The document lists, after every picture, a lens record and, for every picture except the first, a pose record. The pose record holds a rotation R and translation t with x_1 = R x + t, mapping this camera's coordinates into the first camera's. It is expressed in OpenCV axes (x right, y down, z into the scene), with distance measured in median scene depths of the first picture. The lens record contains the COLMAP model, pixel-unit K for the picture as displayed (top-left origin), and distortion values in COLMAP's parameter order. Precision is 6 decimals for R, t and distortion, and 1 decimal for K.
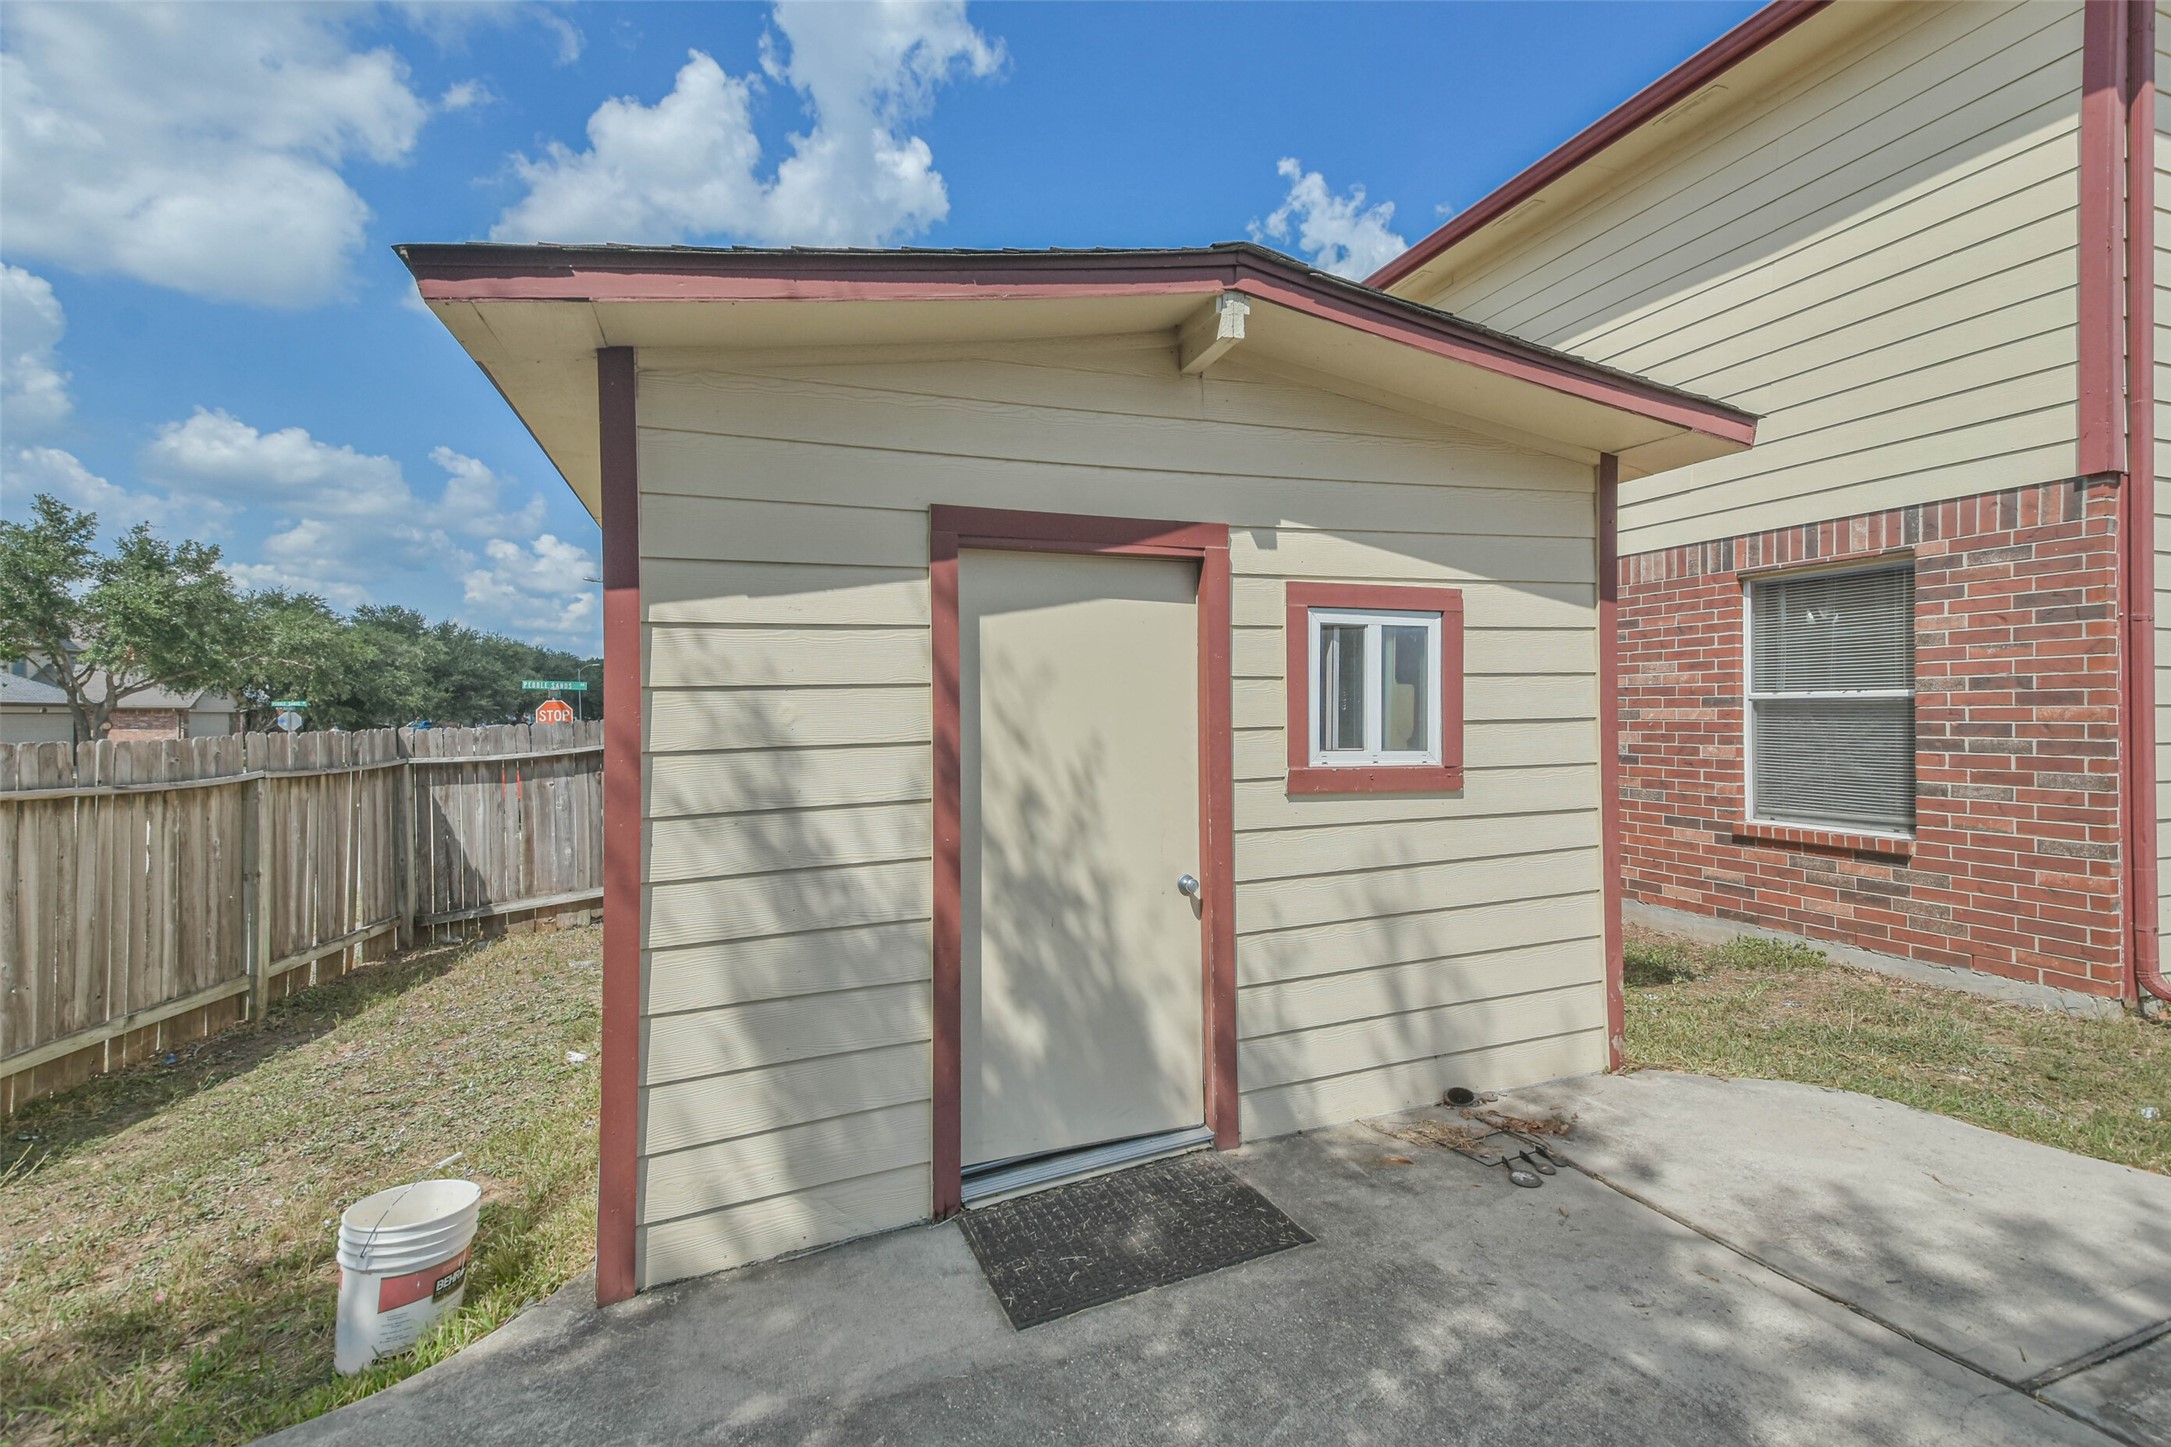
lens RADIAL K [[958.3, 0, 1095.7], [0, 958.3, 726.5], [0, 0, 1]] dist [0.038816, -0.013674]
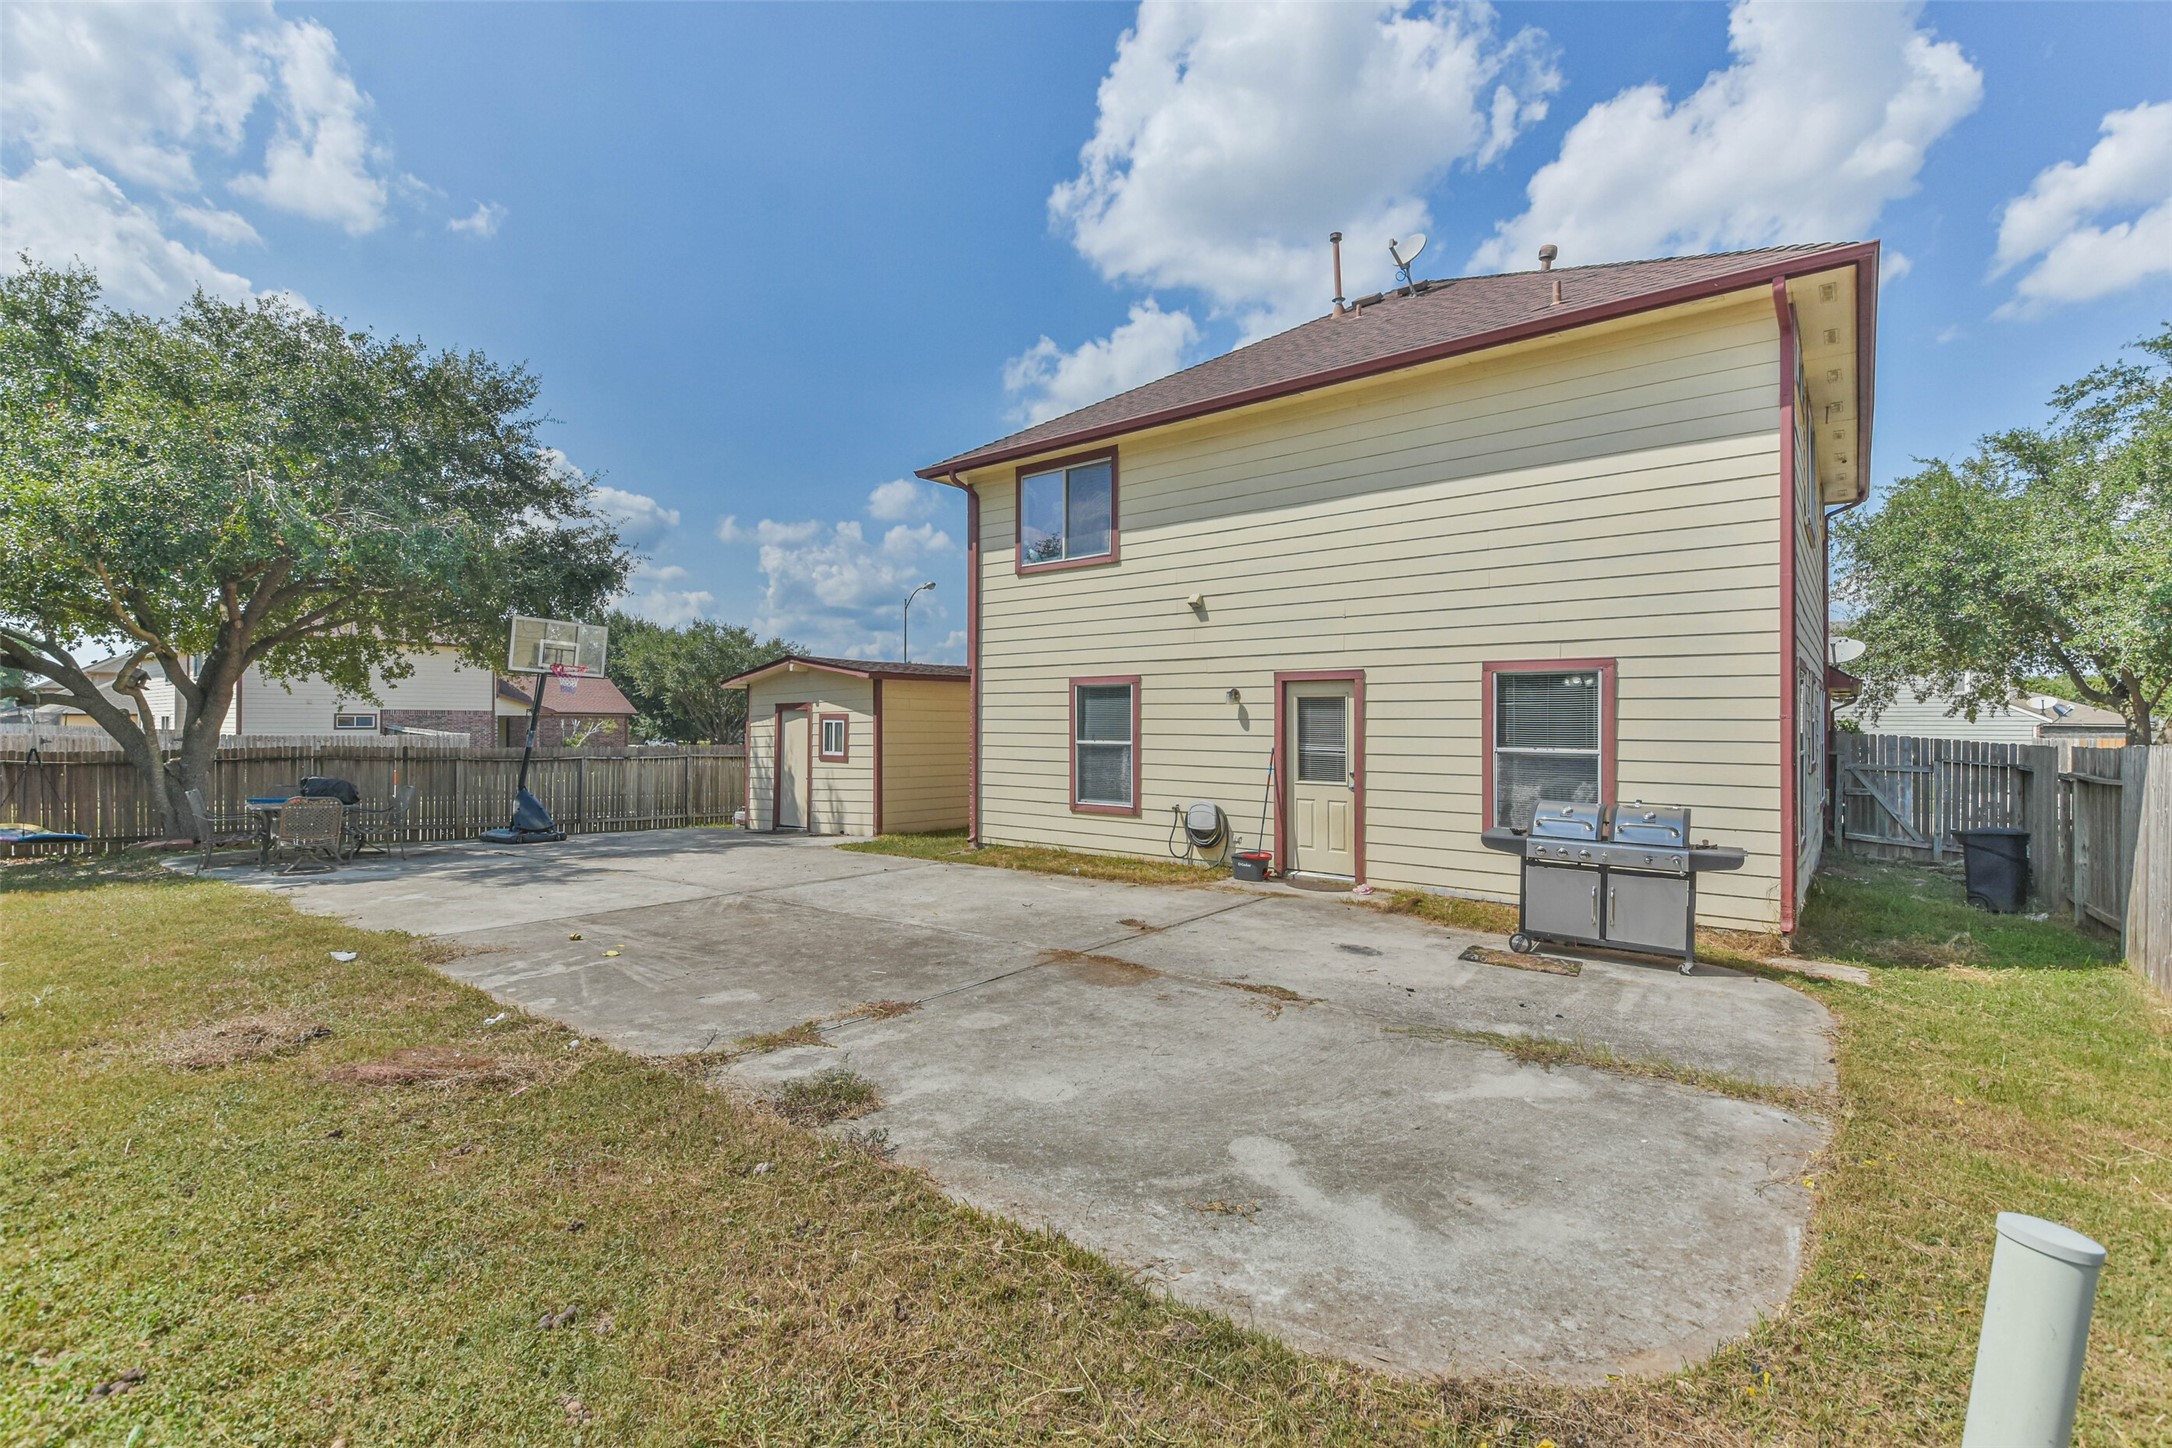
lens RADIAL K [[958.8, 0, 1093.0], [0, 958.8, 722.5], [0, 0, 1]] dist [0.038816, -0.013674]
pose [[0.513767, -0.004042, -0.857920, 4.119520], [-0.028898, 0.999340, -0.022014, -0.039606], [0.857443, 0.036102, 0.513311, -0.202963]]
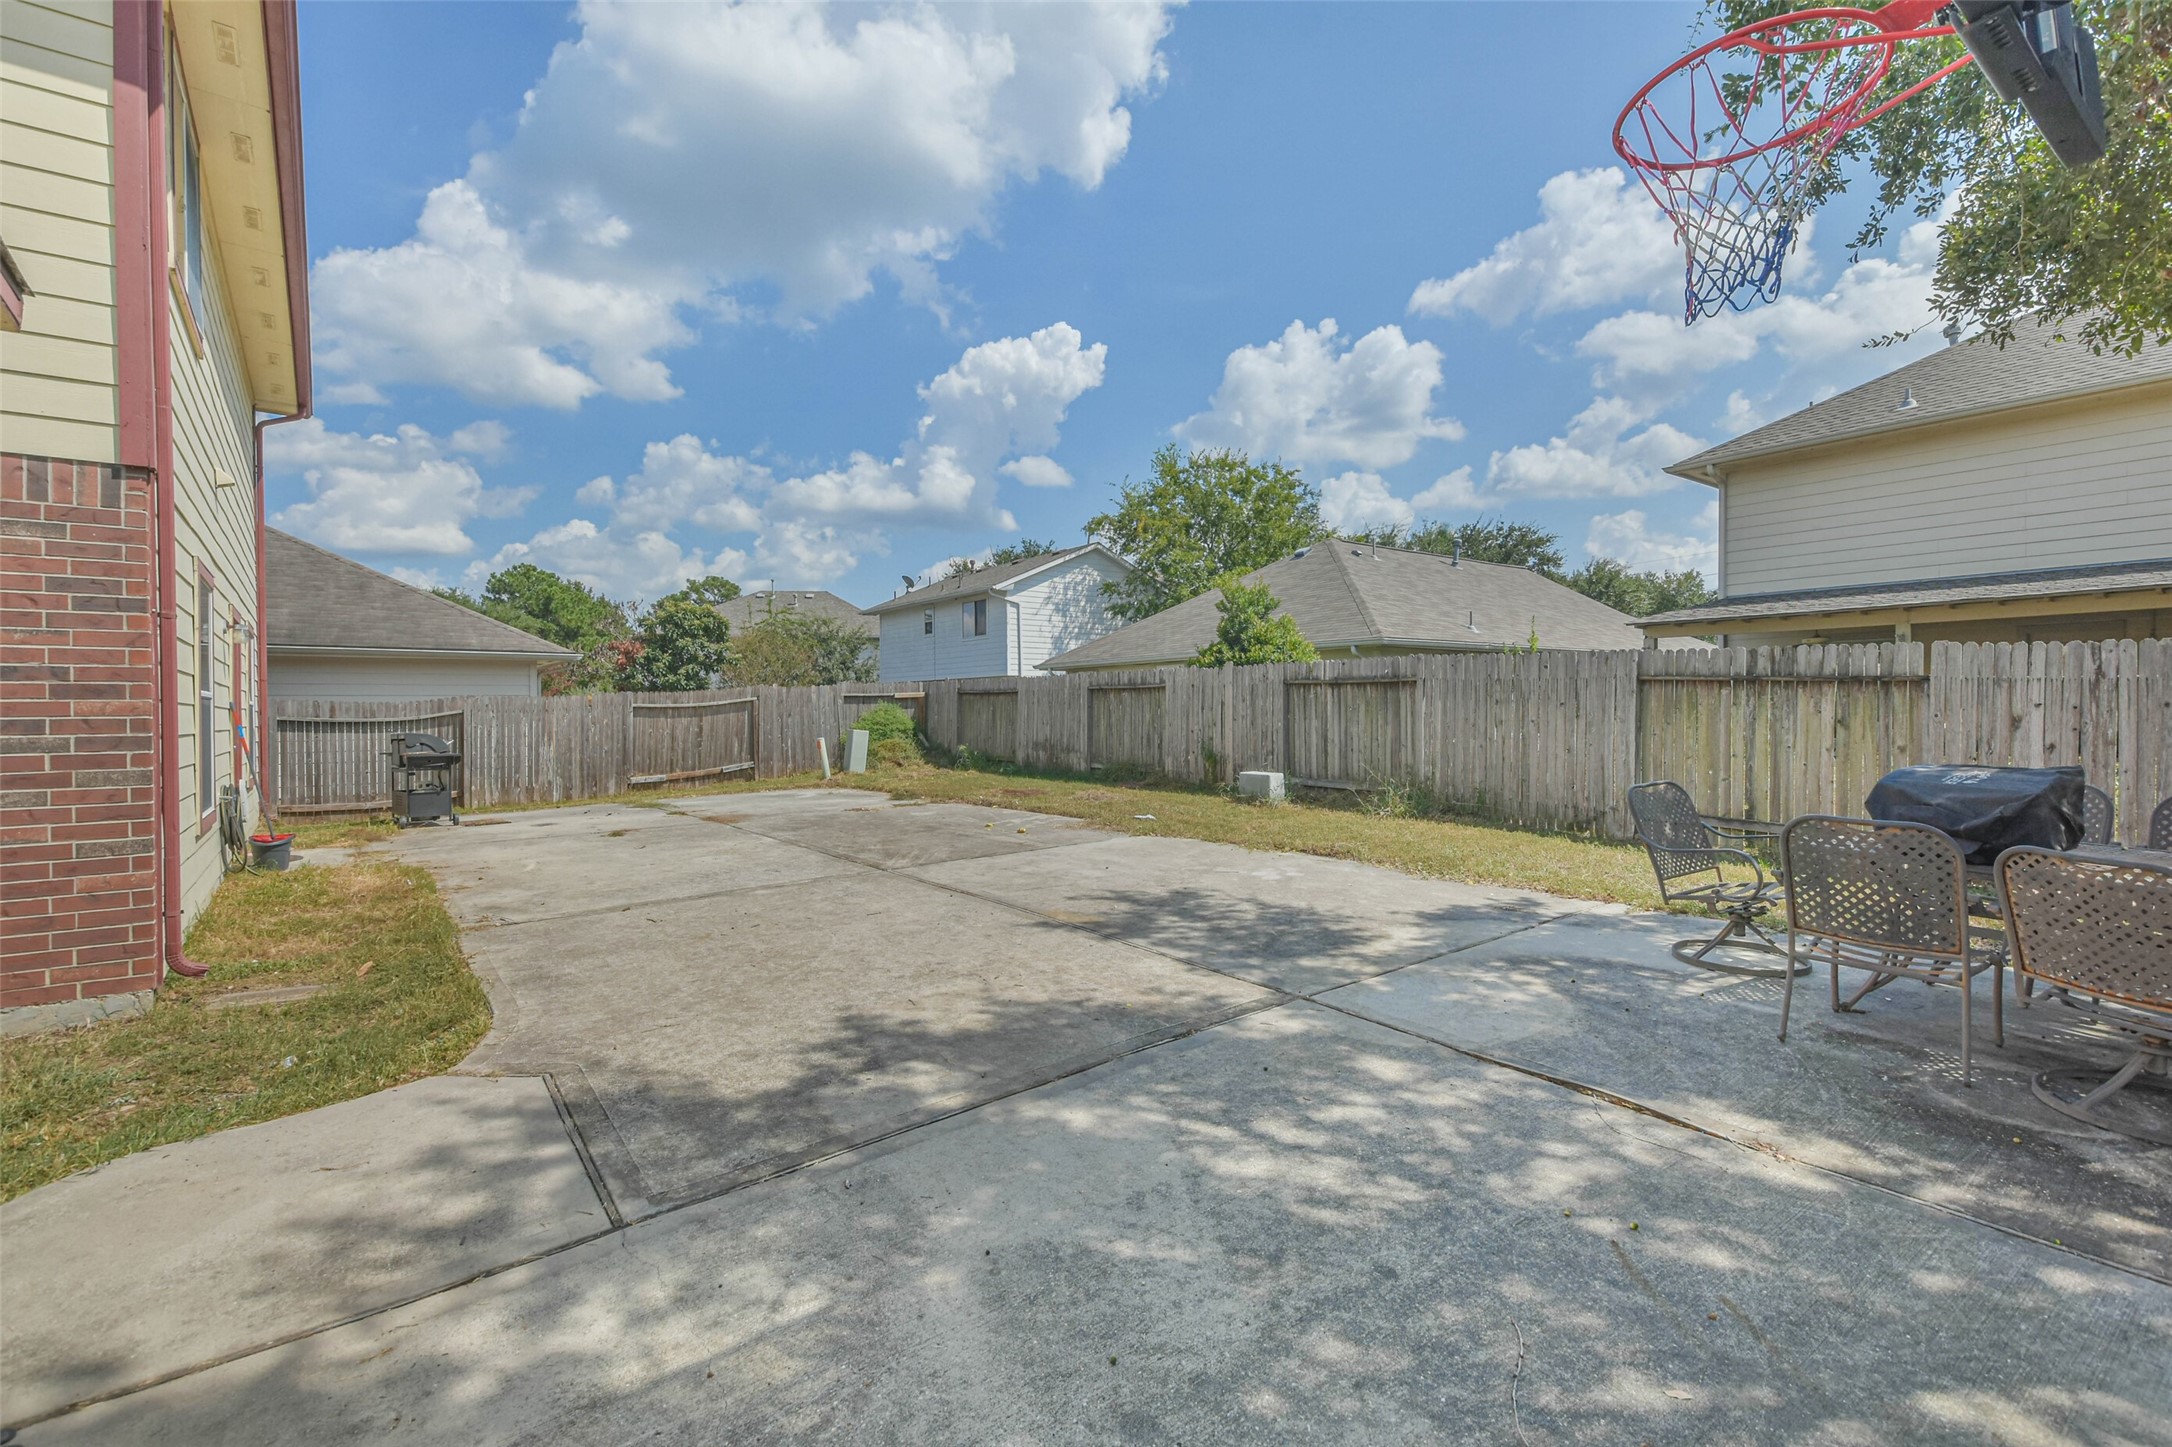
lens RADIAL K [[958.8, 0, 1067.0], [0, 958.8, 715.4], [0, 0, 1]] dist [0.038816, -0.013674]
pose [[-0.271688, 0.000482, 0.962385, -0.210615], [0.026106, 0.999636, 0.006869, 0.013532], [-0.962031, 0.026990, -0.271601, 0.395586]]
